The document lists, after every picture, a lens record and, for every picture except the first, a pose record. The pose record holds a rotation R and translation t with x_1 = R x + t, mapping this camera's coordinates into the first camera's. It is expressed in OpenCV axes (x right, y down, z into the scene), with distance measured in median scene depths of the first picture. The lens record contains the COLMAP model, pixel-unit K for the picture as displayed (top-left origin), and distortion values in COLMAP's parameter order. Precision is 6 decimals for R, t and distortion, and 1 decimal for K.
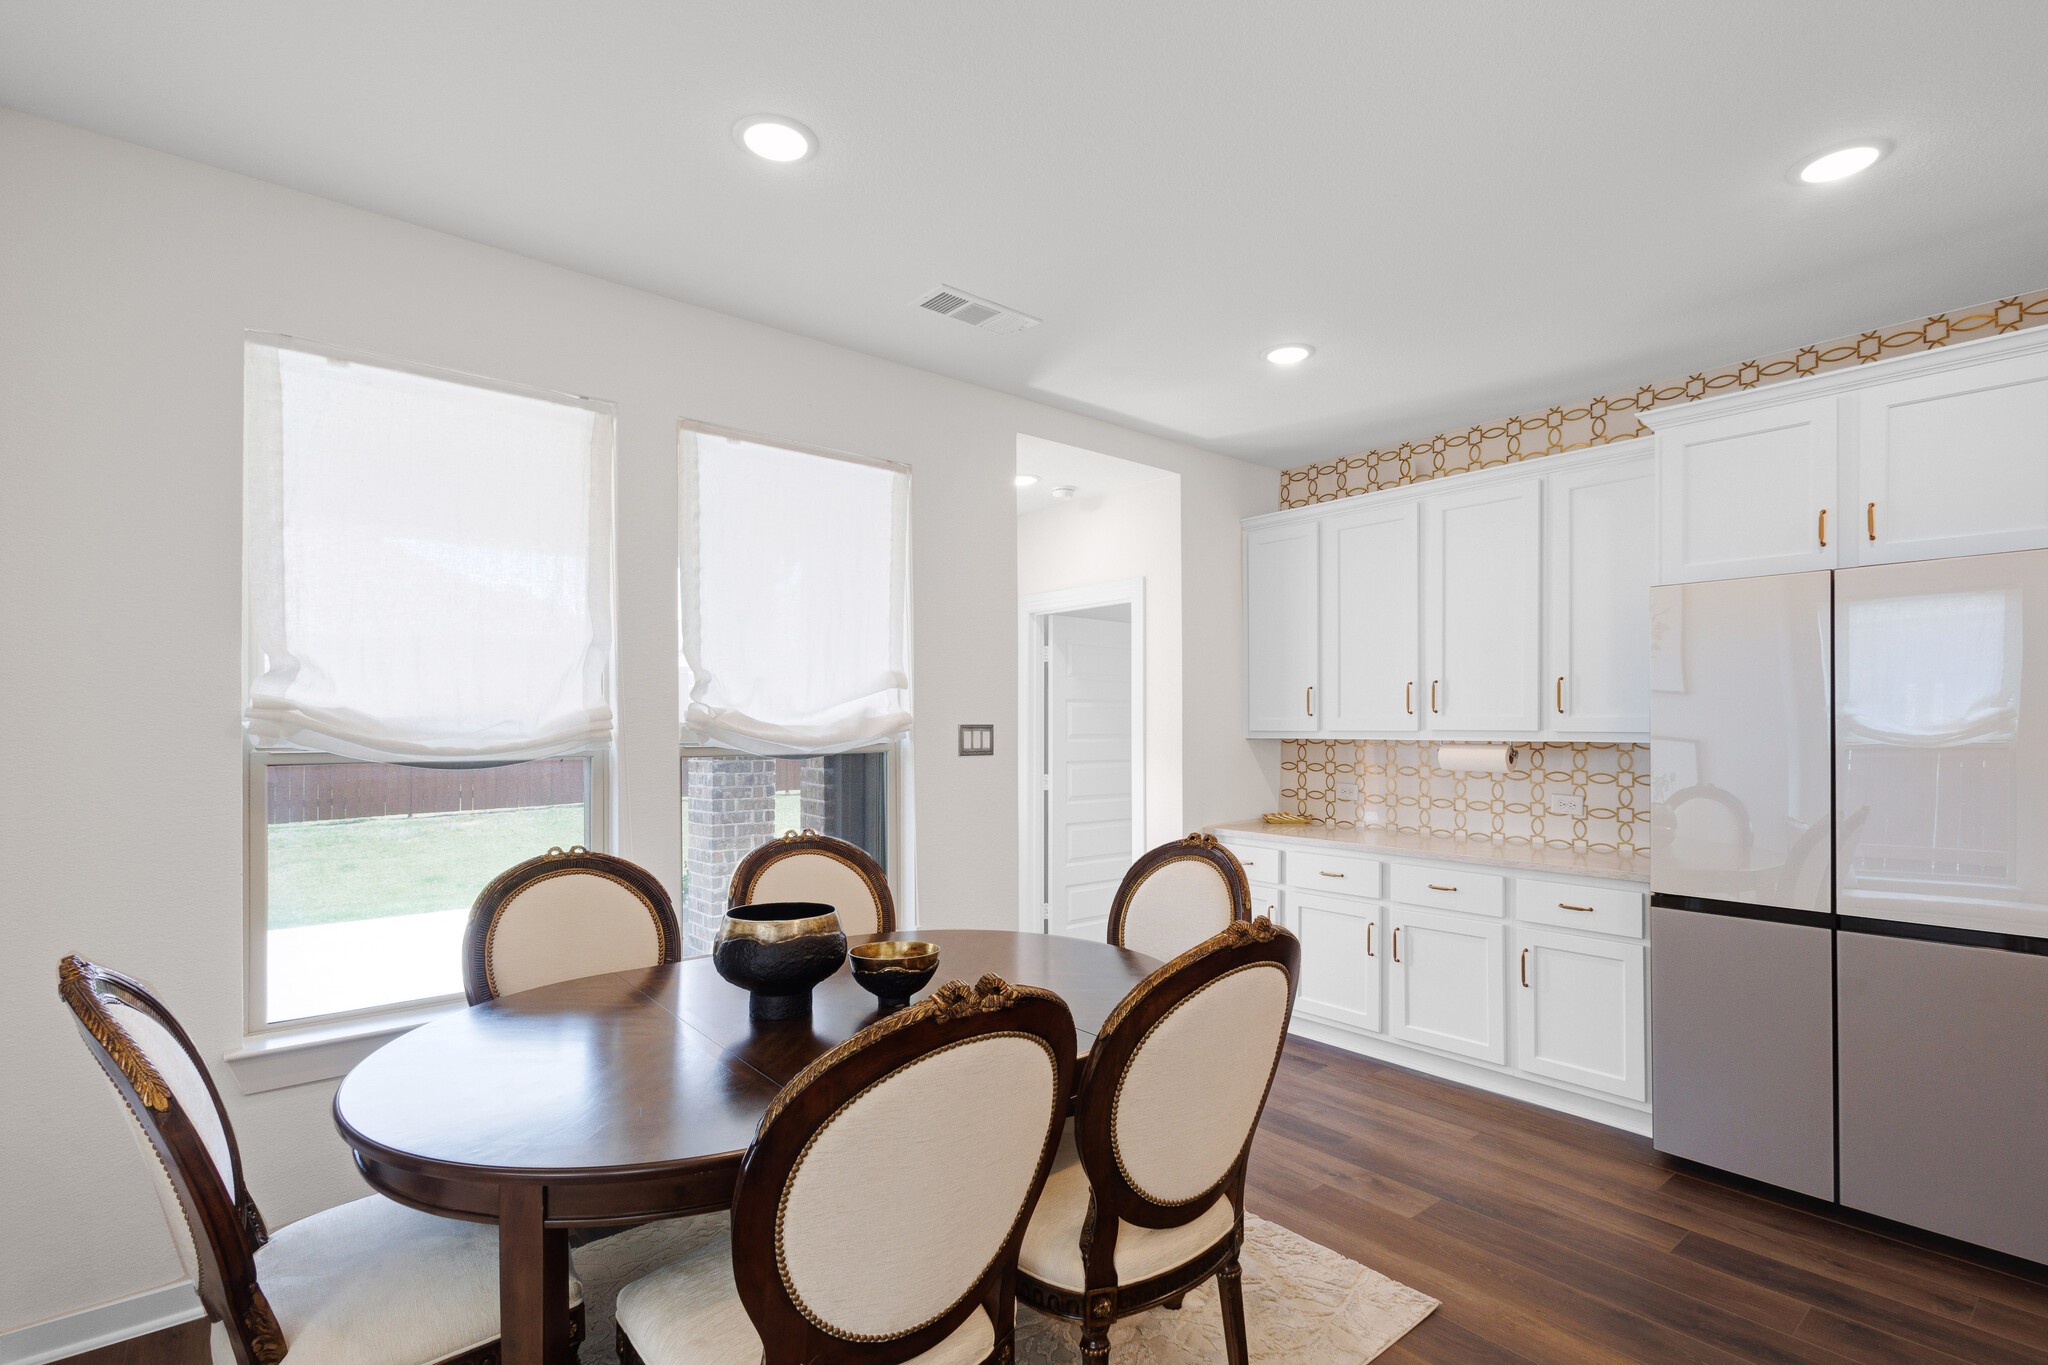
lens RADIAL K [[960.7, 0, 1019.3], [0, 960.7, 716.0], [0, 0, 1]] dist [0.010329, -0.005545]
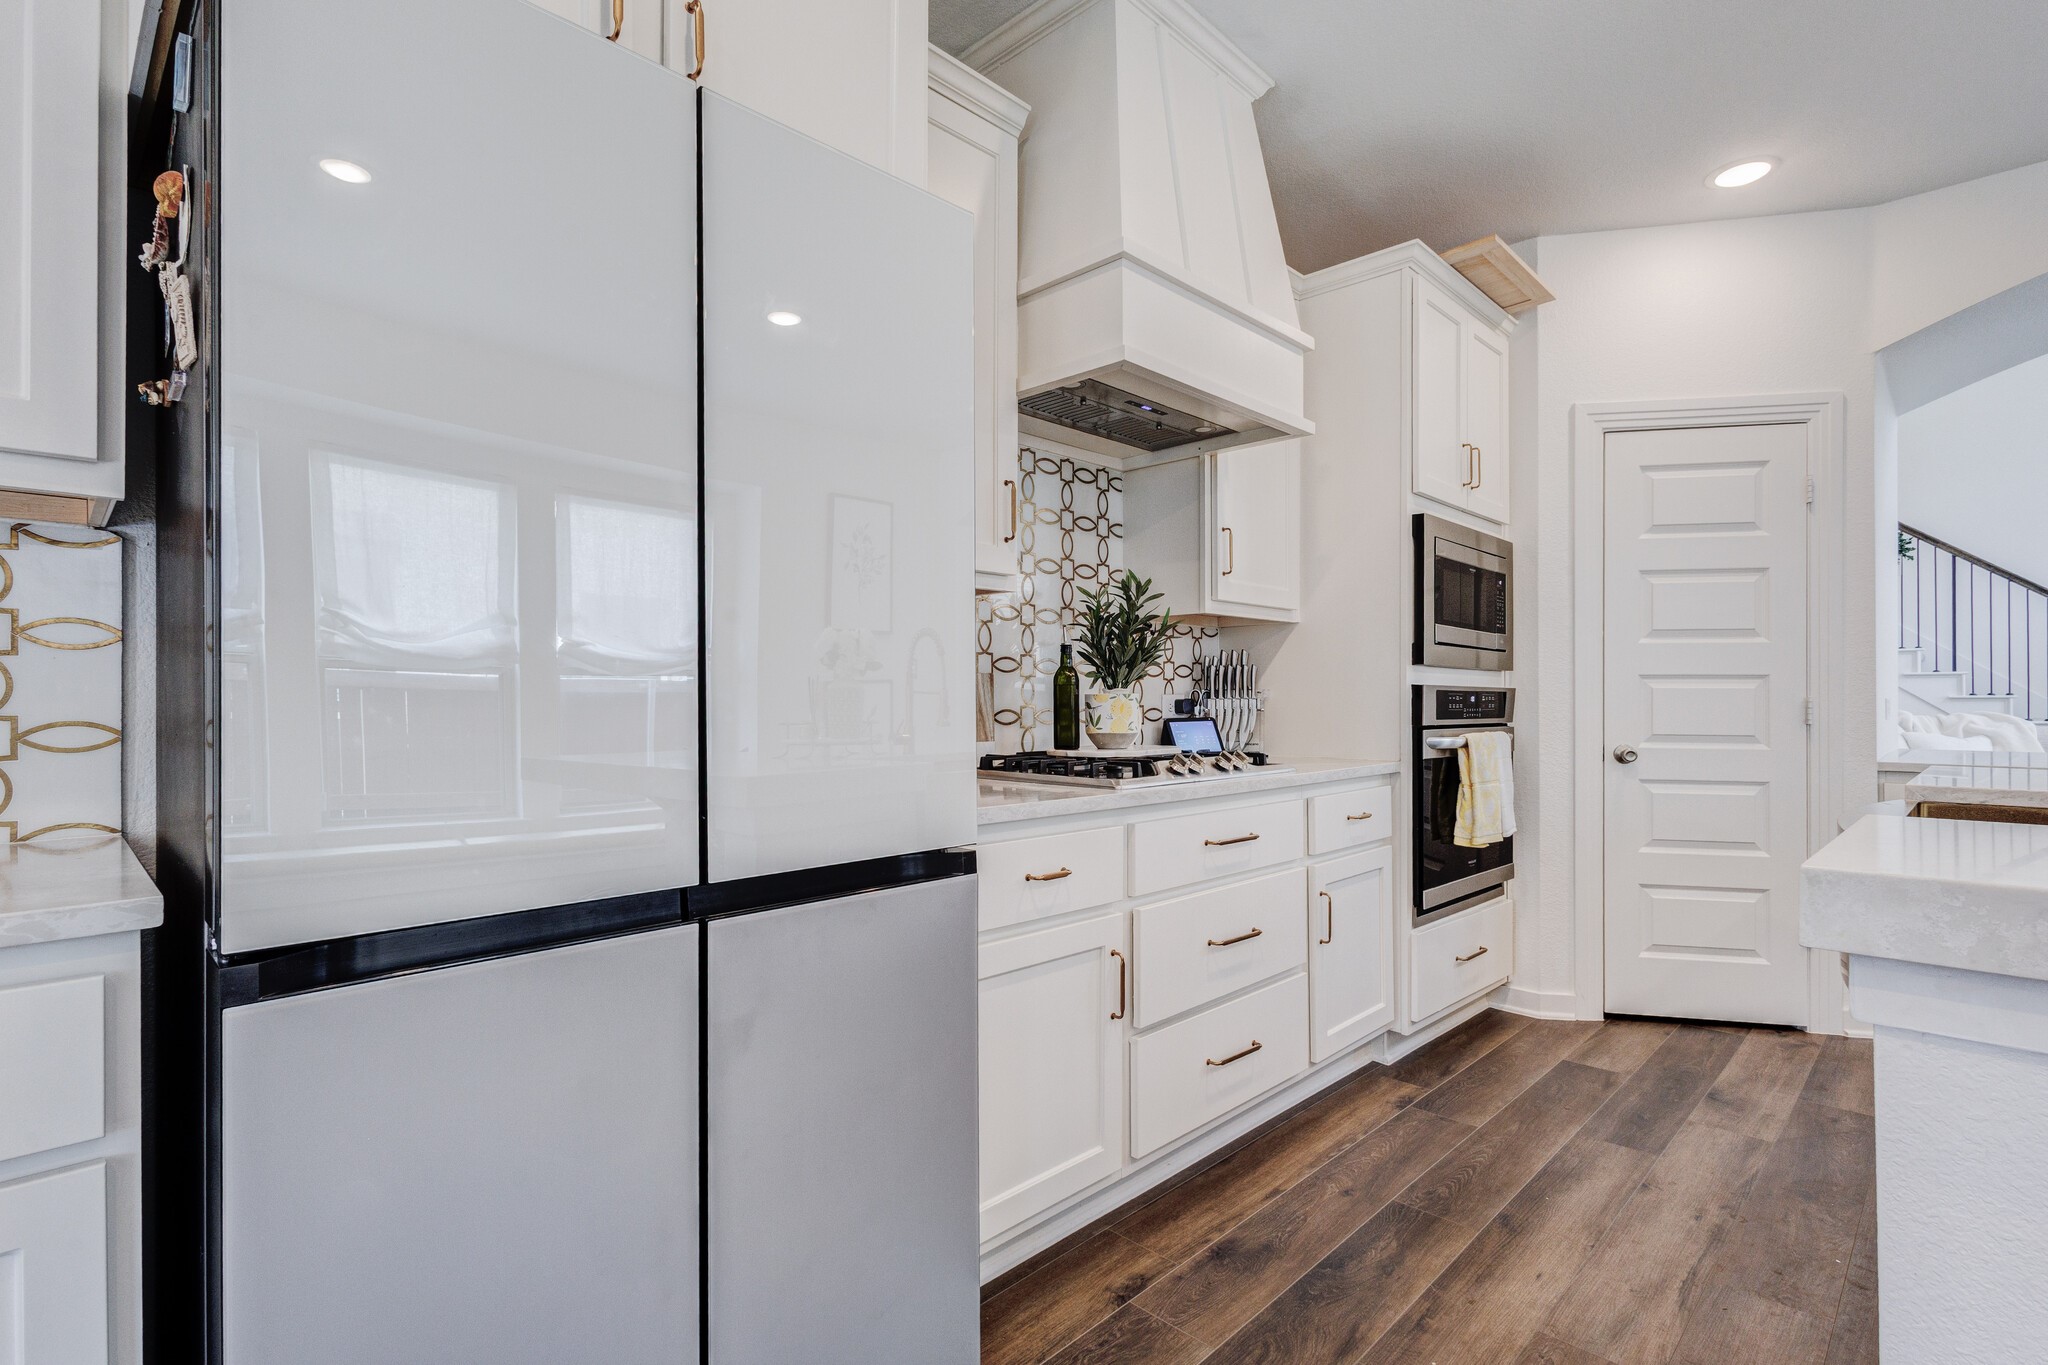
lens RADIAL K [[960.7, 0, 1025.8], [0, 960.7, 694.1], [0, 0, 1]] dist [0.010329, -0.005545]
pose [[-0.094442, 0.000150, 0.995530, 0.289458], [-0.008266, 0.999965, -0.000935, 0.084593], [-0.995496, -0.008317, -0.094438, 0.638326]]
